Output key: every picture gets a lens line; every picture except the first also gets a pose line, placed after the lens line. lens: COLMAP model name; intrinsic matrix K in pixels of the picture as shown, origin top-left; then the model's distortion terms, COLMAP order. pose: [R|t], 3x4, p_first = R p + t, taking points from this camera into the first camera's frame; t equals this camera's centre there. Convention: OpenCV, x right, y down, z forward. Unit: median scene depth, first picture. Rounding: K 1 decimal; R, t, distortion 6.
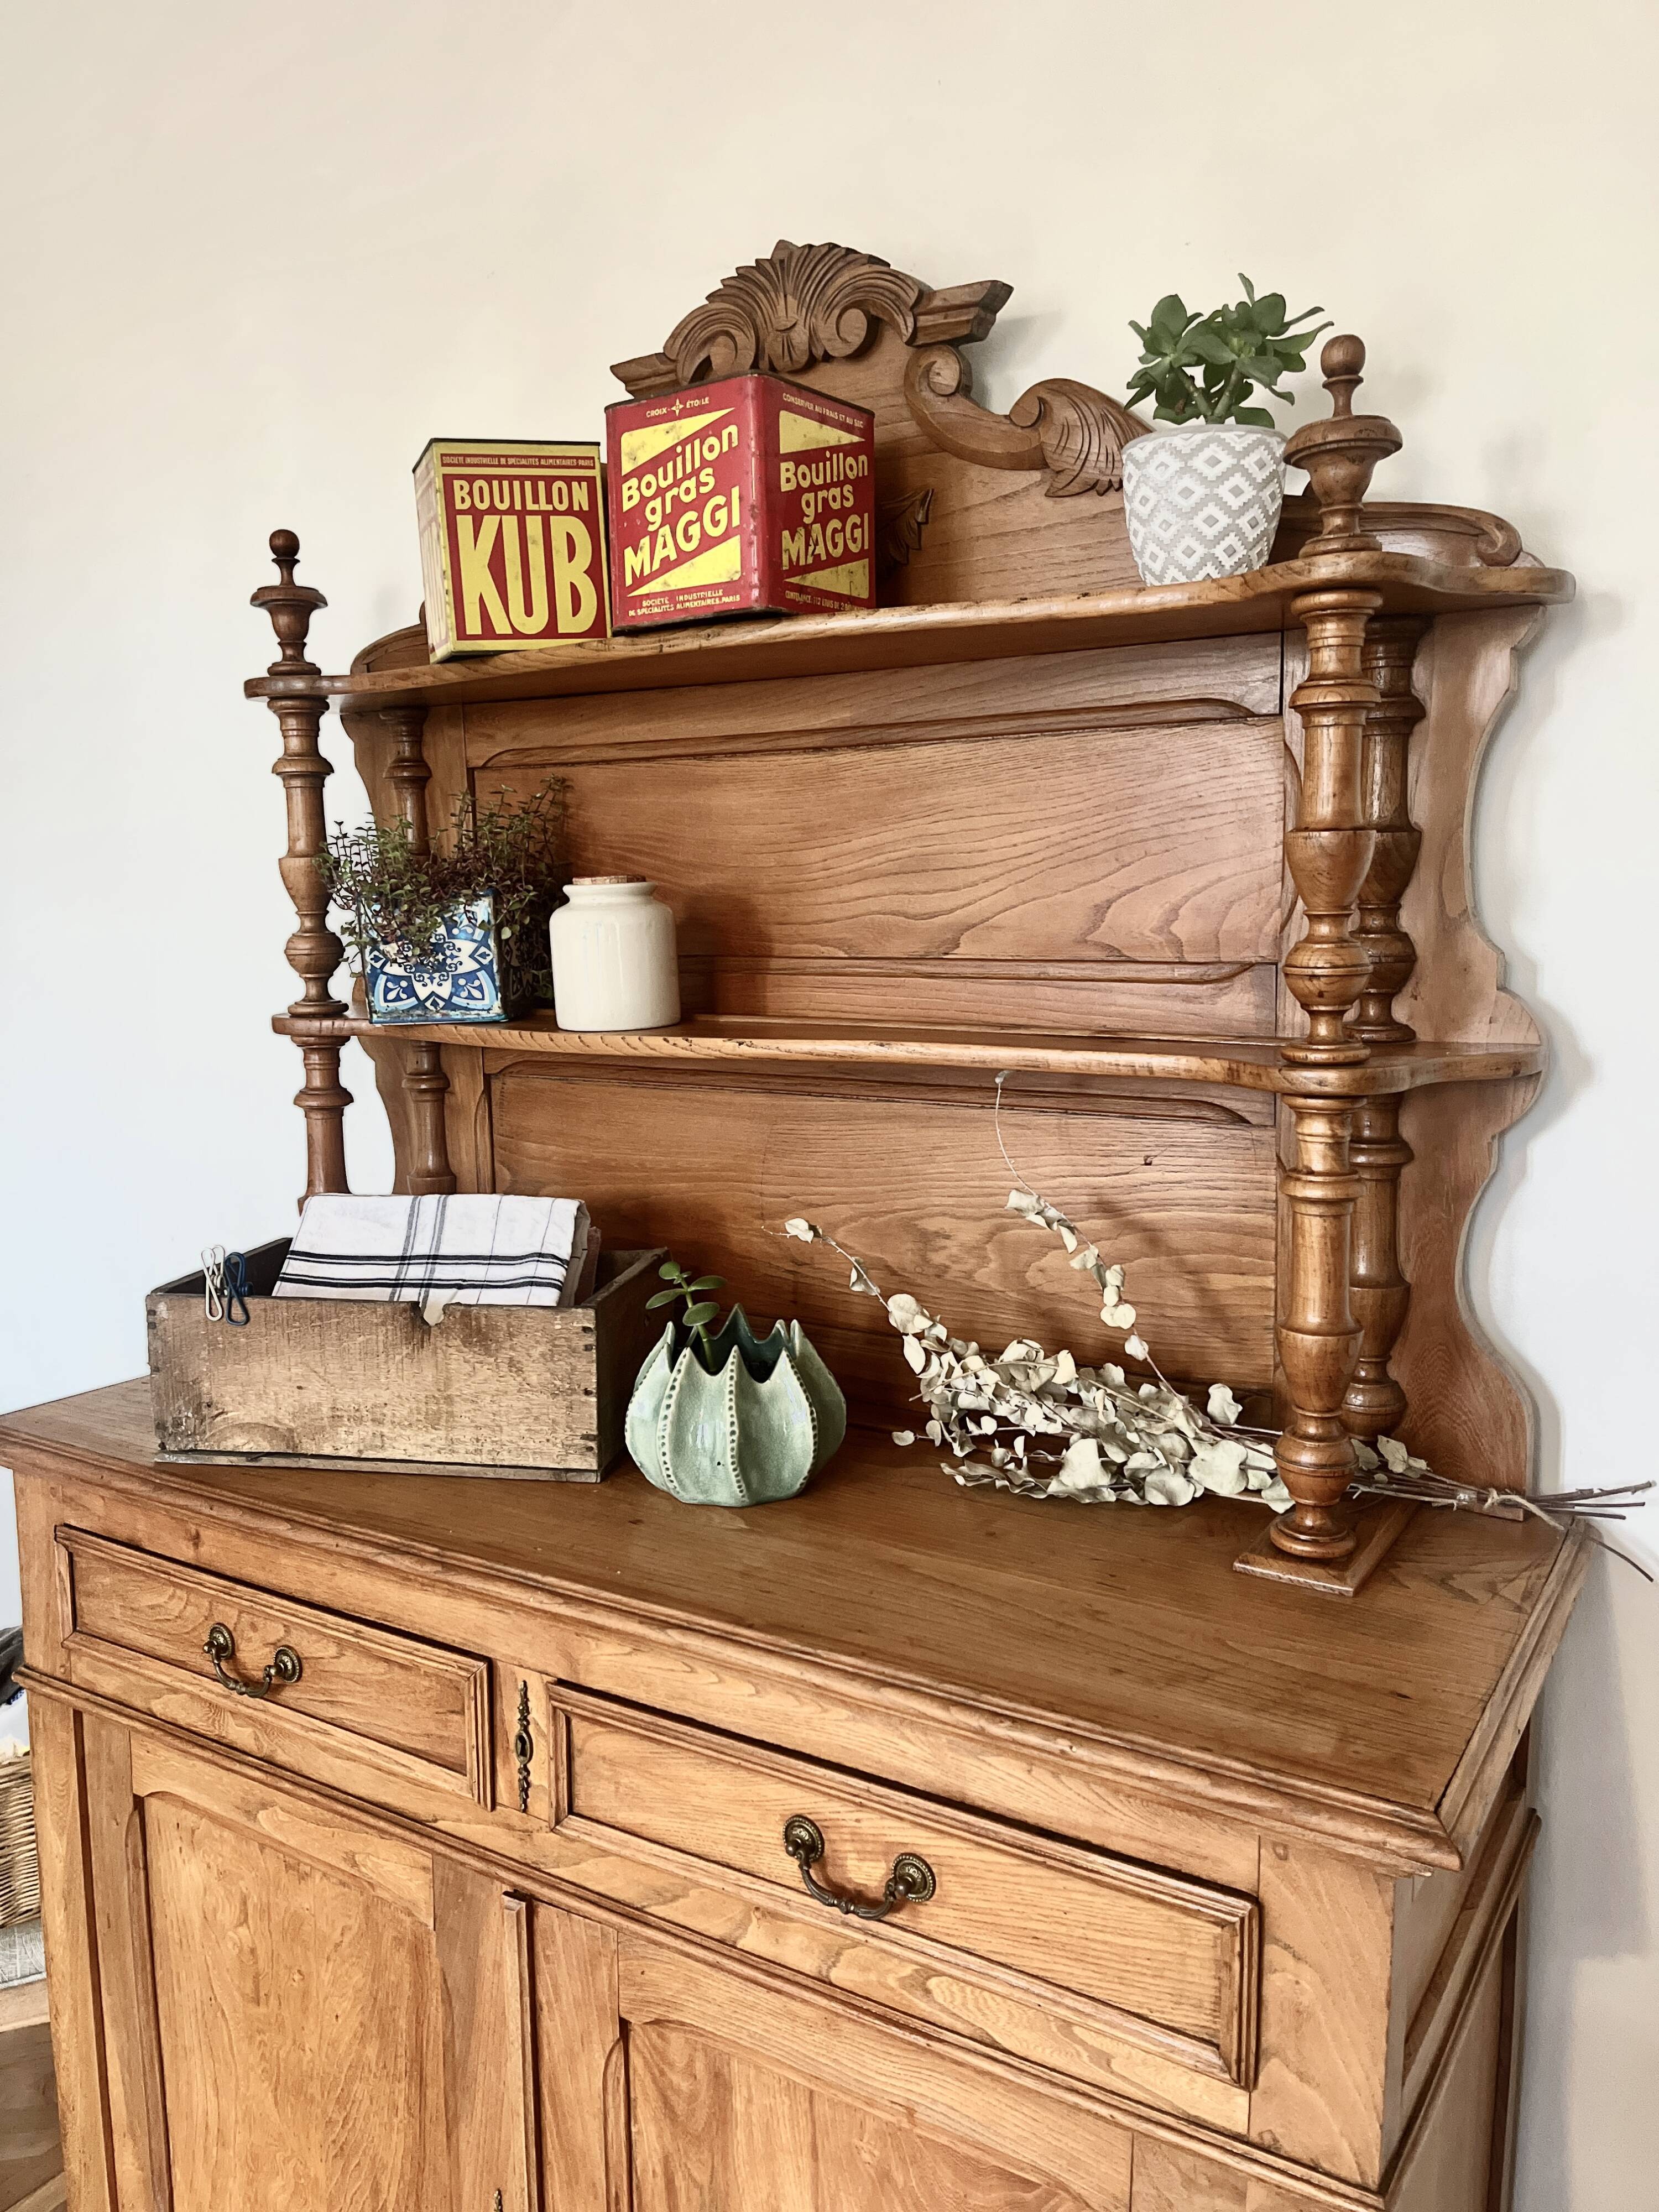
lens RADIAL K [[1675.4, 0, 816.5], [0, 1675.4, 1121.7], [0, 0, 1]] dist [0.051823, -0.069793]
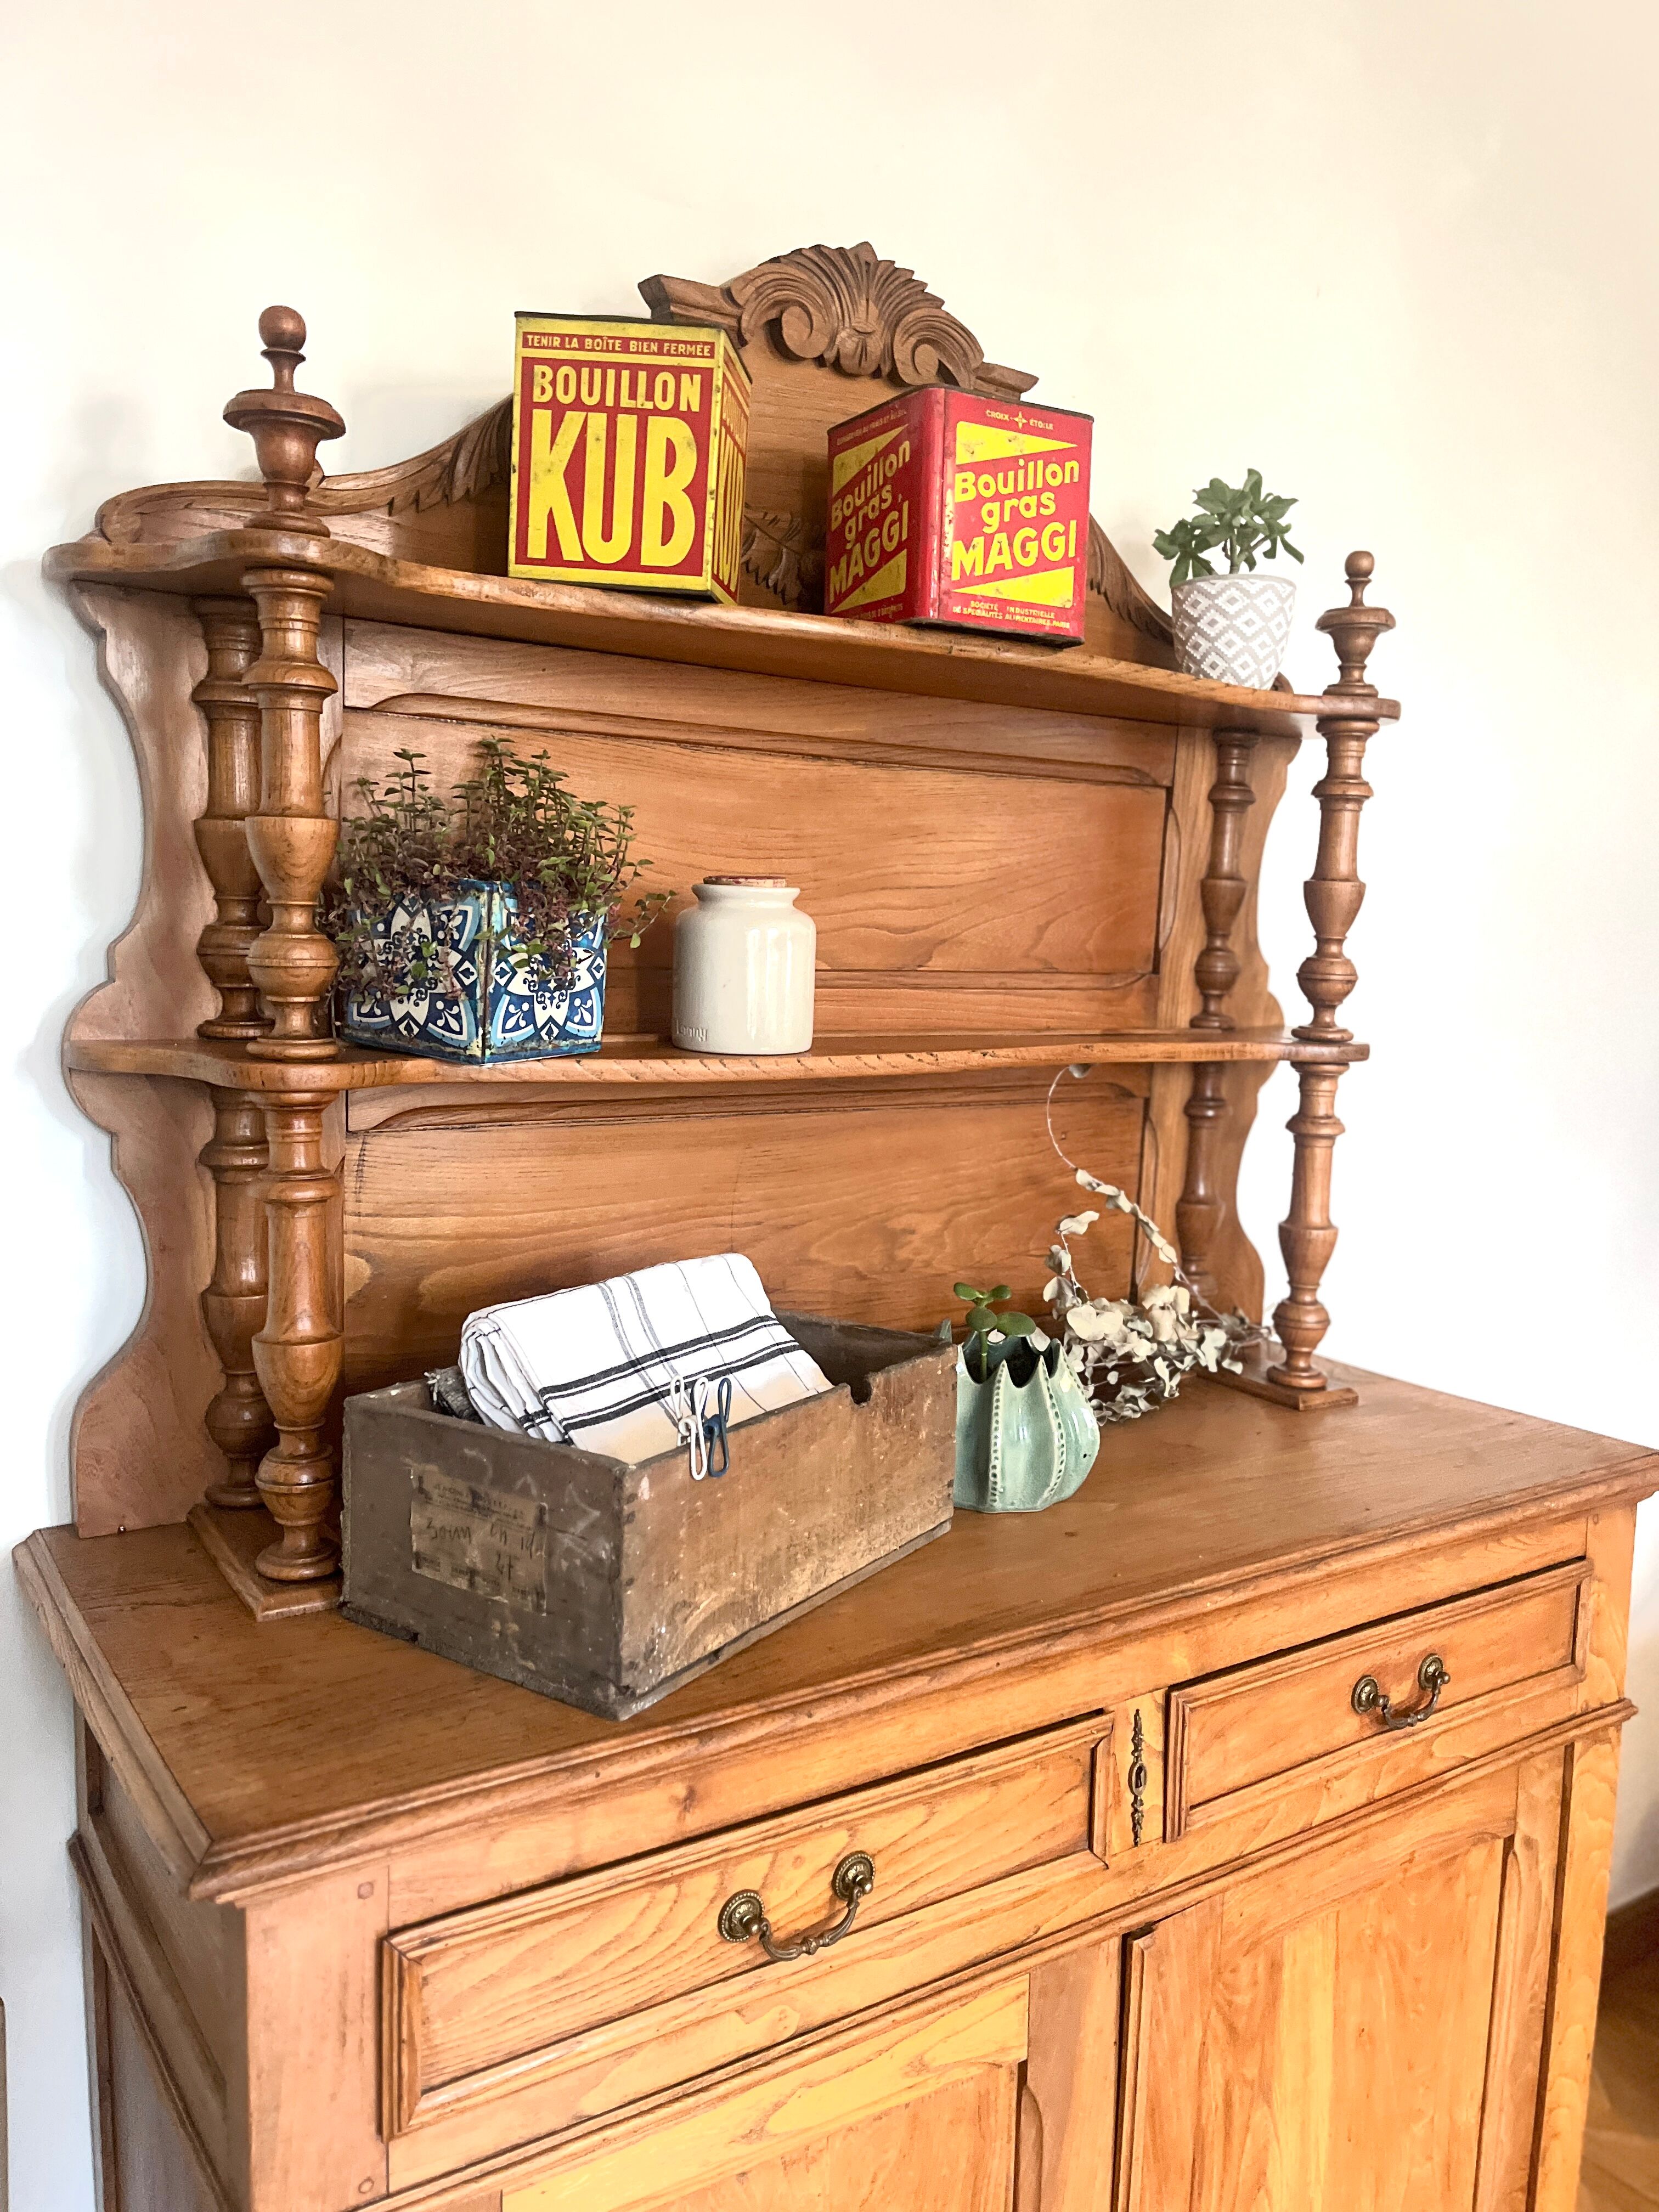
lens RADIAL K [[1675.4, 0, 833.5], [0, 1675.4, 1120.3], [0, 0, 1]] dist [0.051823, -0.069793]
pose [[0.404206, -0.082169, 0.910970, -0.996542], [0.091953, 0.994561, 0.048908, -0.064393], [-0.910034, 0.063998, 0.409563, 0.666178]]
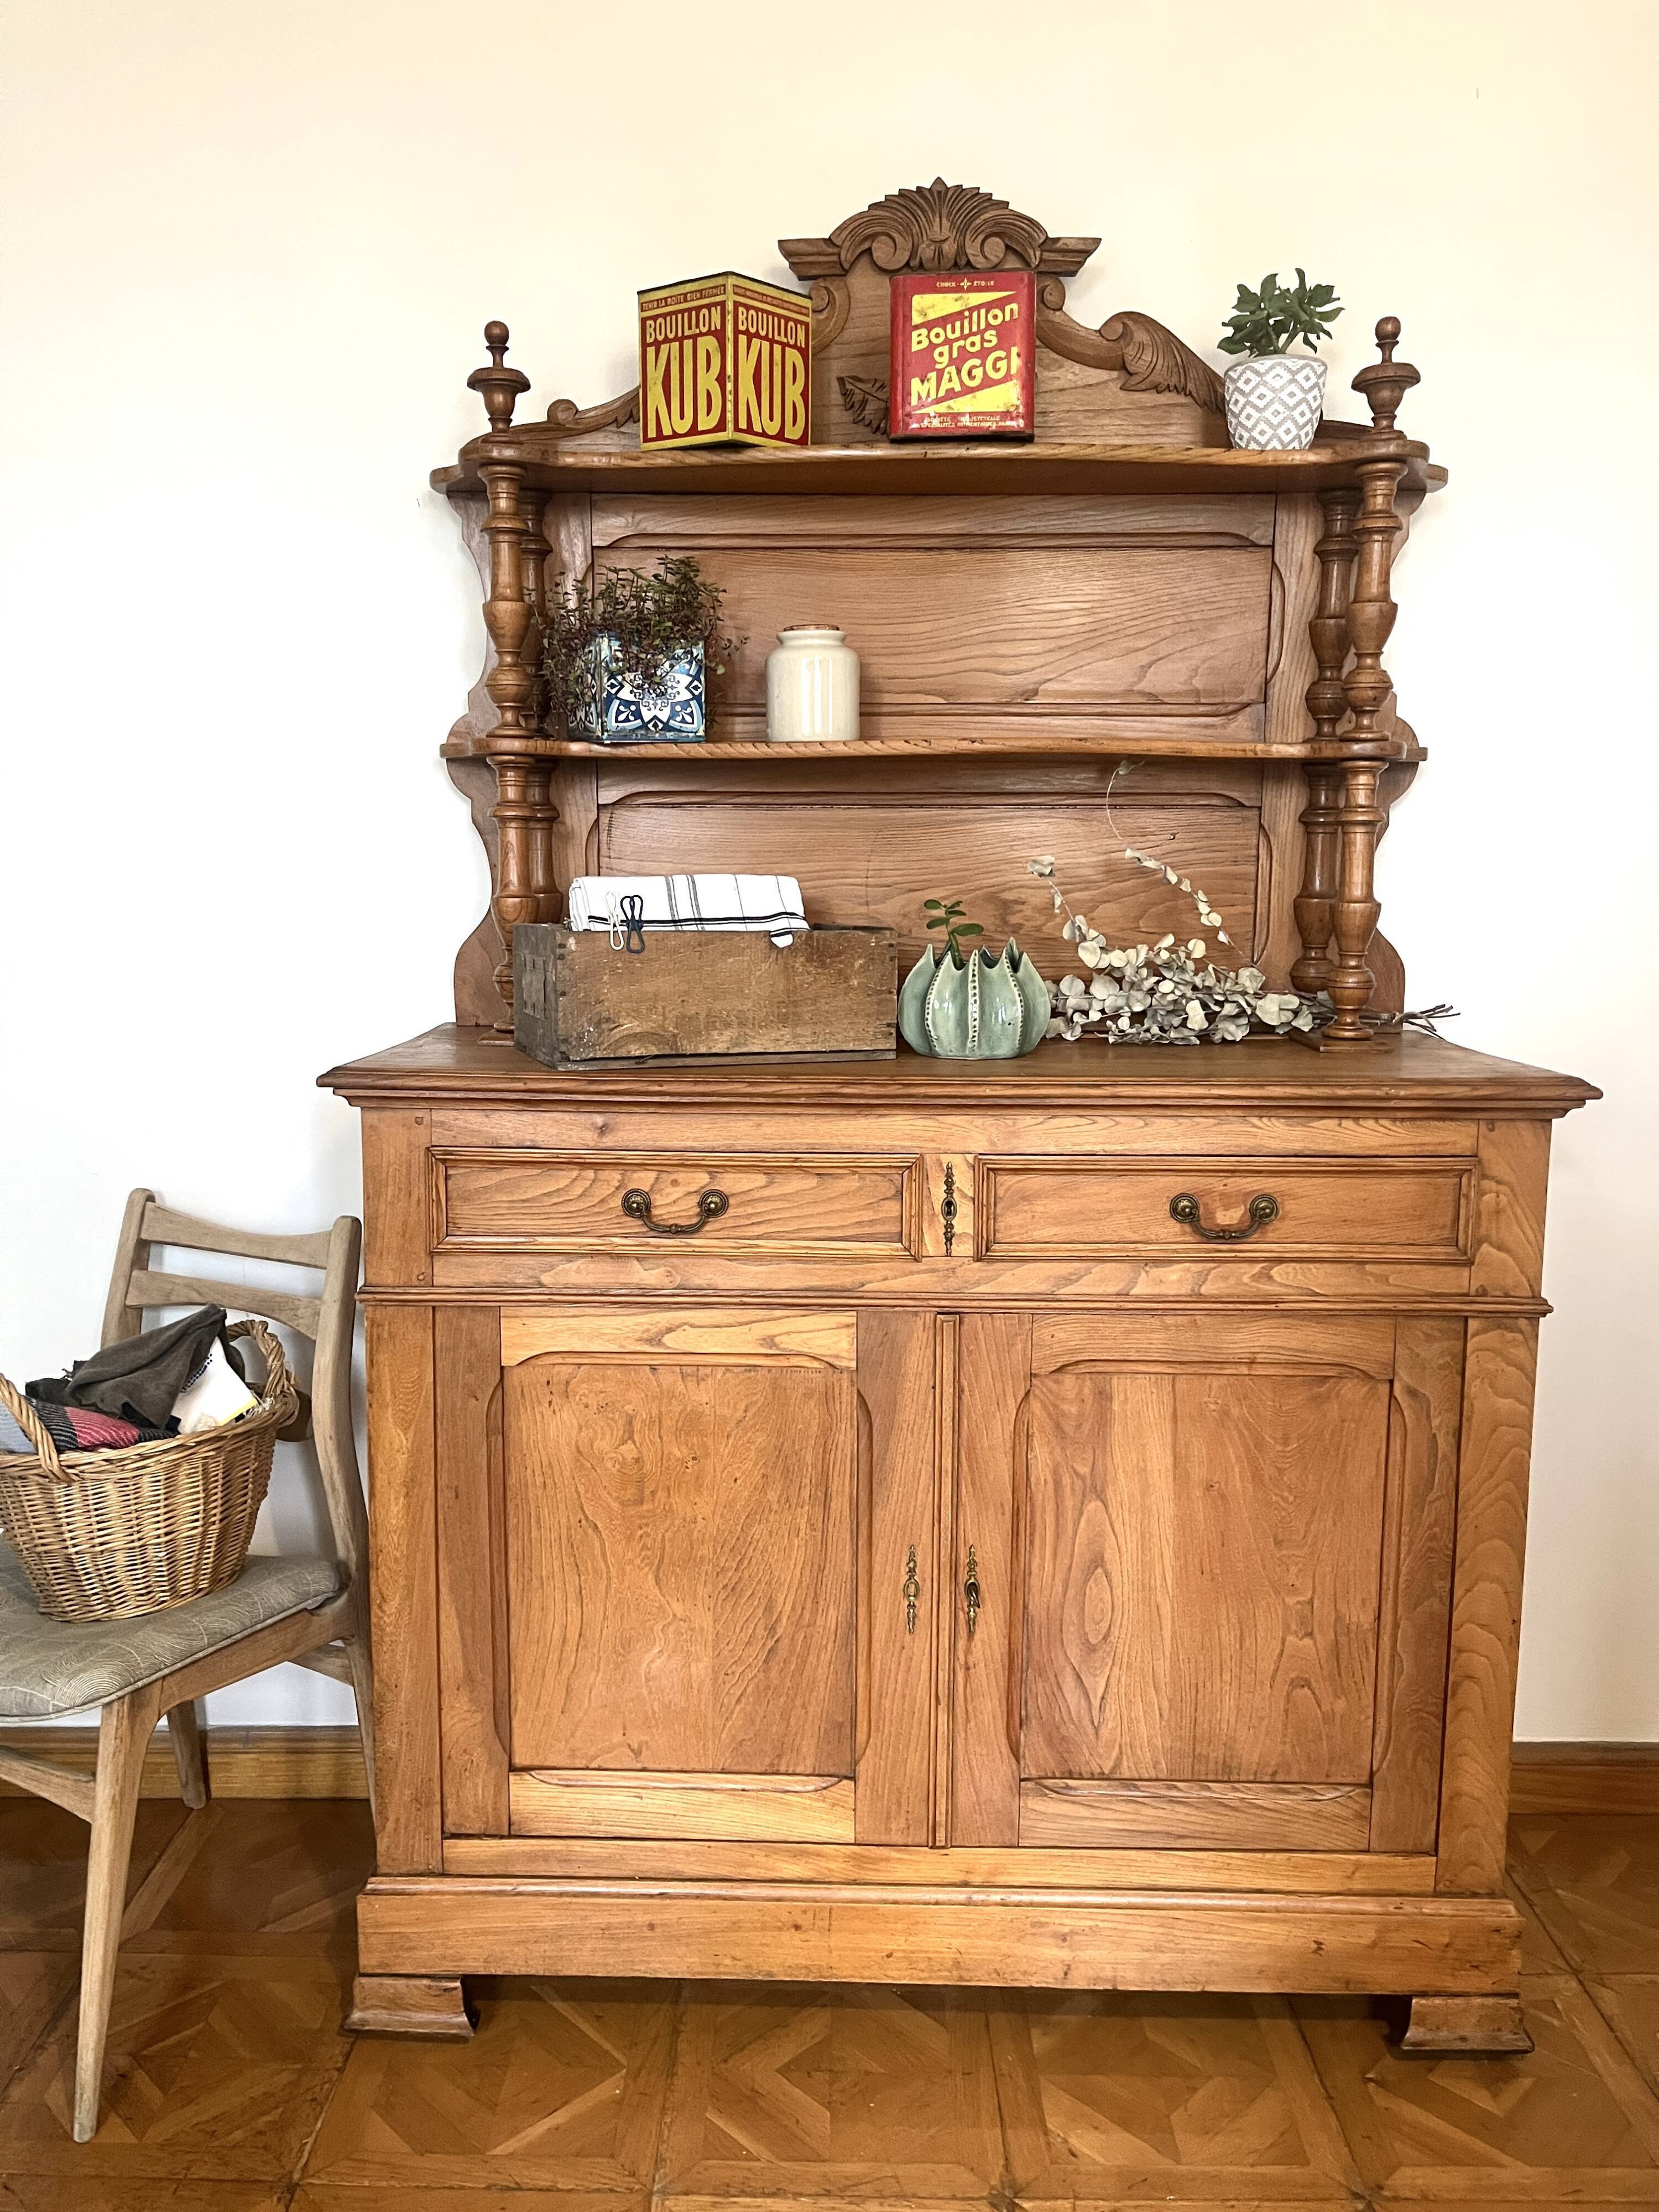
lens RADIAL K [[1675.4, 0, 806.0], [0, 1675.4, 1103.1], [0, 0, 1]] dist [0.051823, -0.069793]
pose [[0.857506, -0.057552, 0.511244, -0.907886], [0.056489, 0.998248, 0.017627, 0.224890], [-0.511363, 0.013764, 0.859255, -0.149959]]
